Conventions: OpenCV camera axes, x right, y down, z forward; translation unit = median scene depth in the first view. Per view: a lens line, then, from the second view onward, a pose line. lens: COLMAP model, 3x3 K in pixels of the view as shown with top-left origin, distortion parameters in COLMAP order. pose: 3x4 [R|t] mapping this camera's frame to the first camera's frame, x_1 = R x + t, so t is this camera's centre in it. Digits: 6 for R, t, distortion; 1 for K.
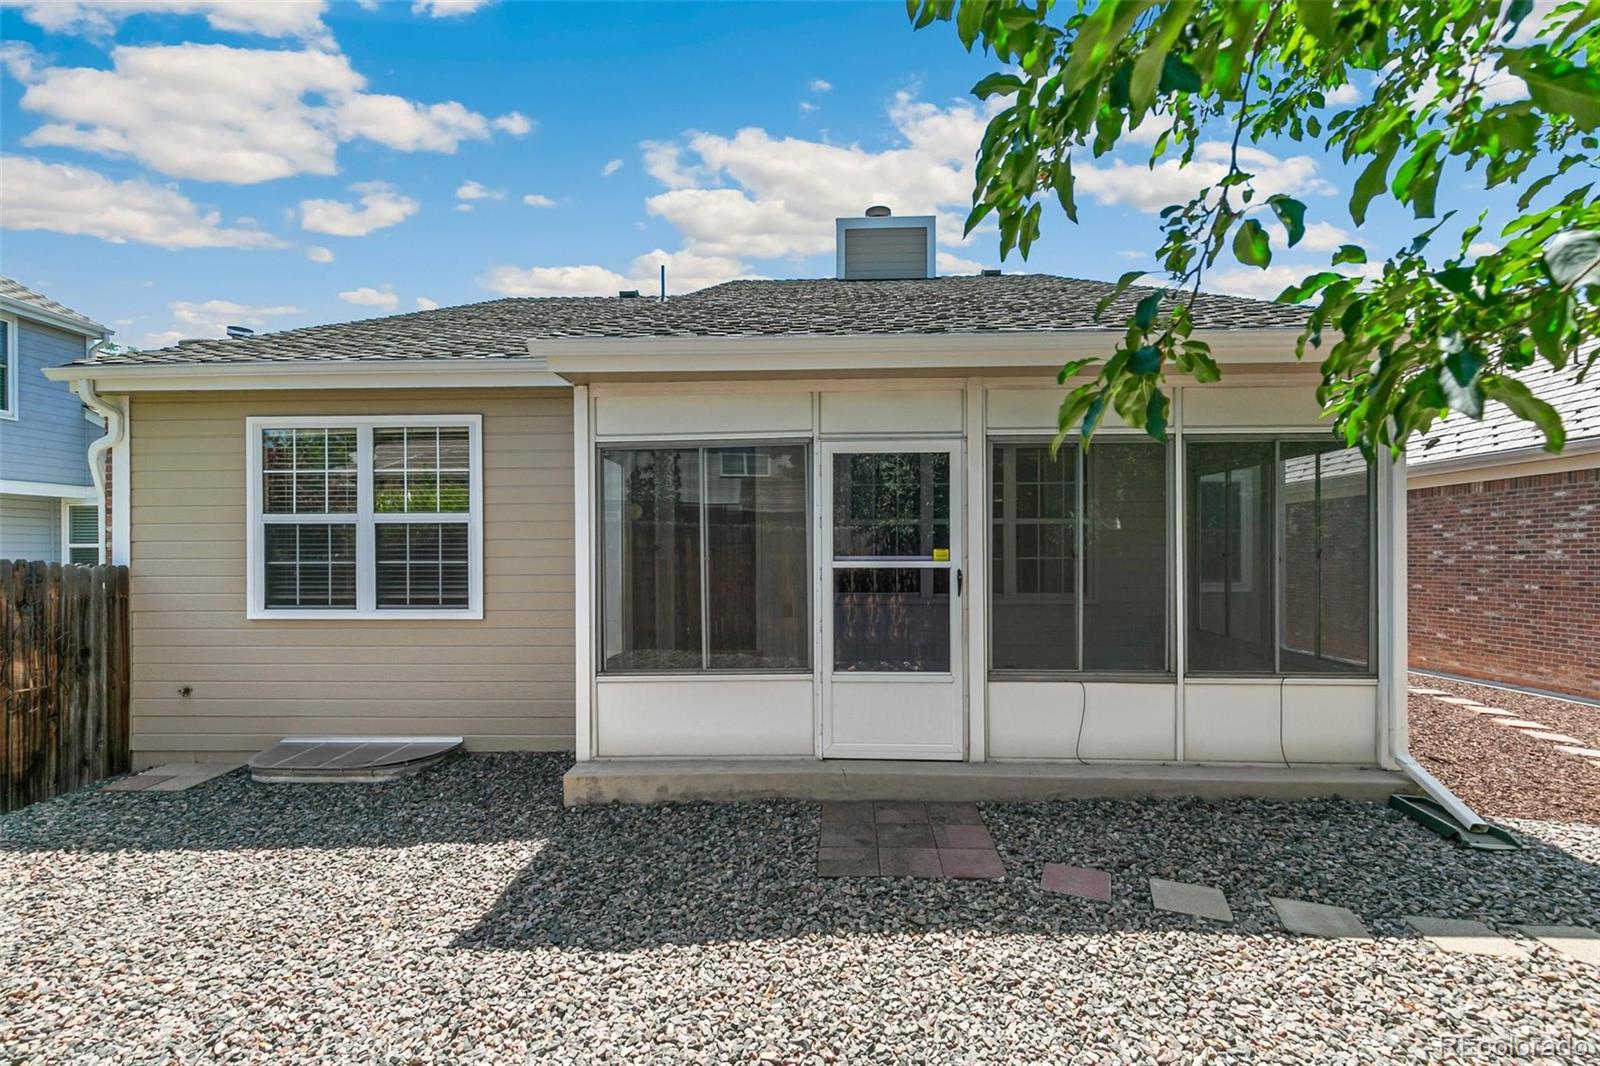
lens RADIAL K [[731.5, 0, 809.2], [0, 731.5, 536.0], [0, 0, 1]] dist [0.008263, -0.000487]
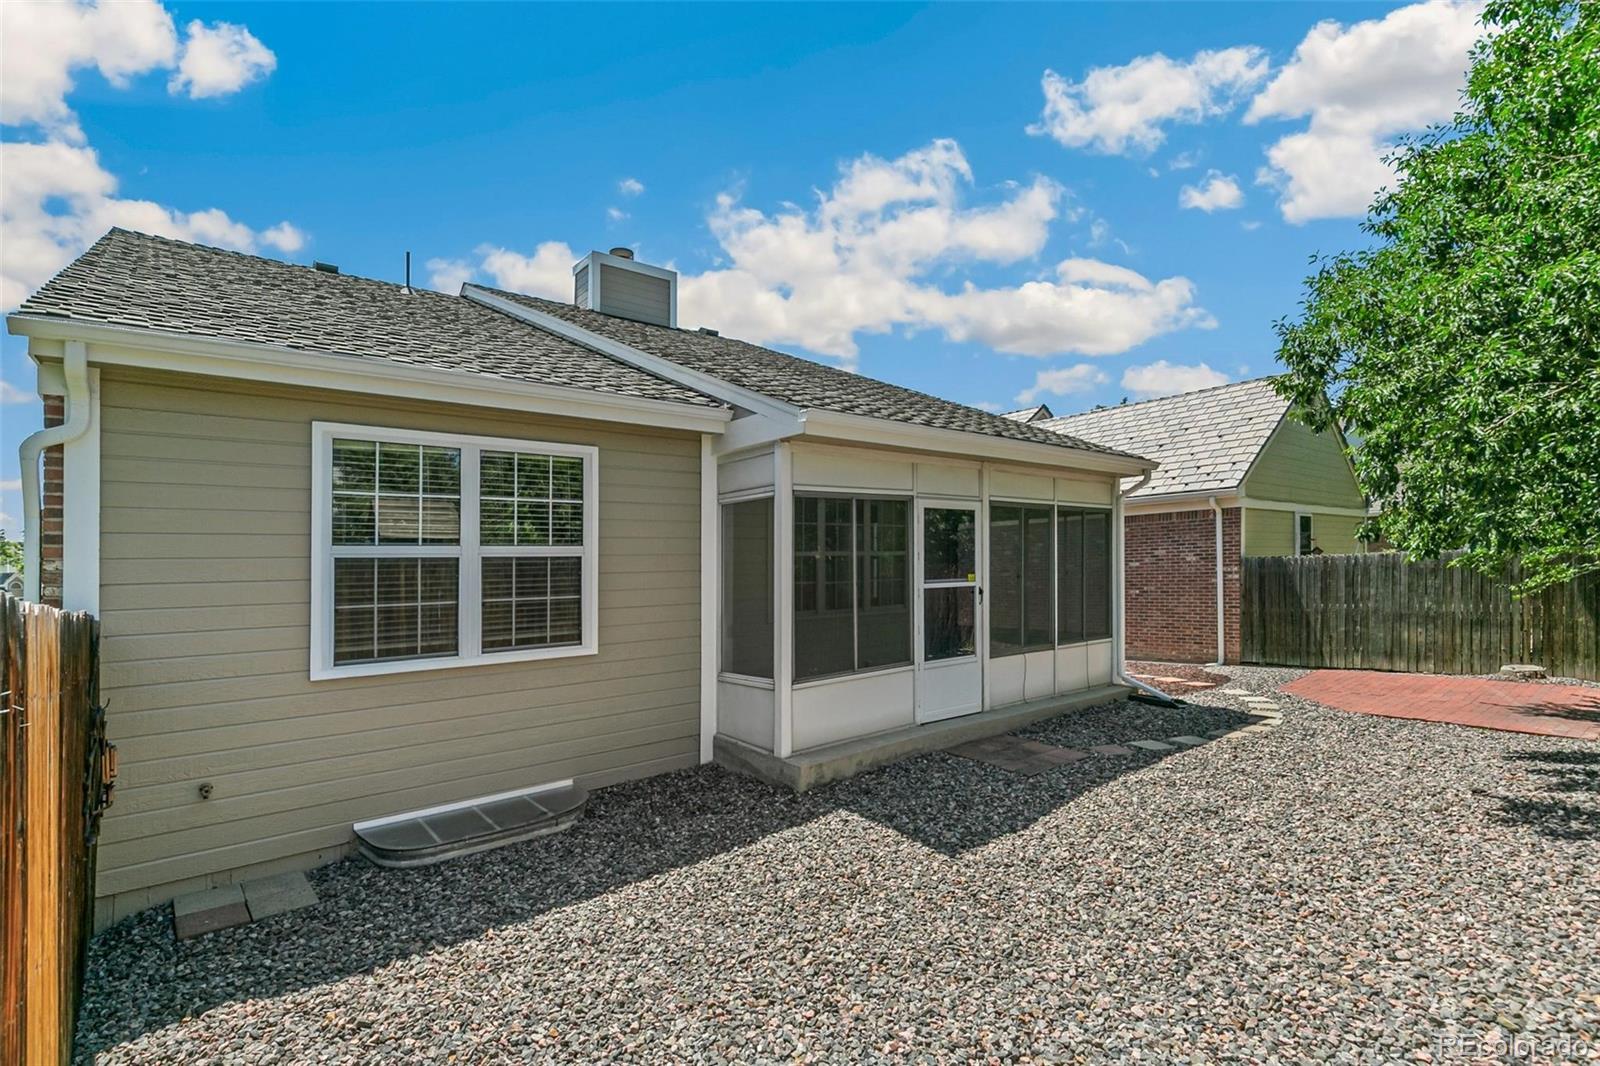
lens RADIAL K [[748.7, 0, 802.6], [0, 748.7, 558.2], [0, 0, 1]] dist [0.010961, -0.000011]
pose [[0.747038, -0.001124, 0.664780, -0.911754], [0.013975, 0.999804, -0.014014, 0.002163], [-0.664634, 0.019760, 0.746908, 0.059315]]
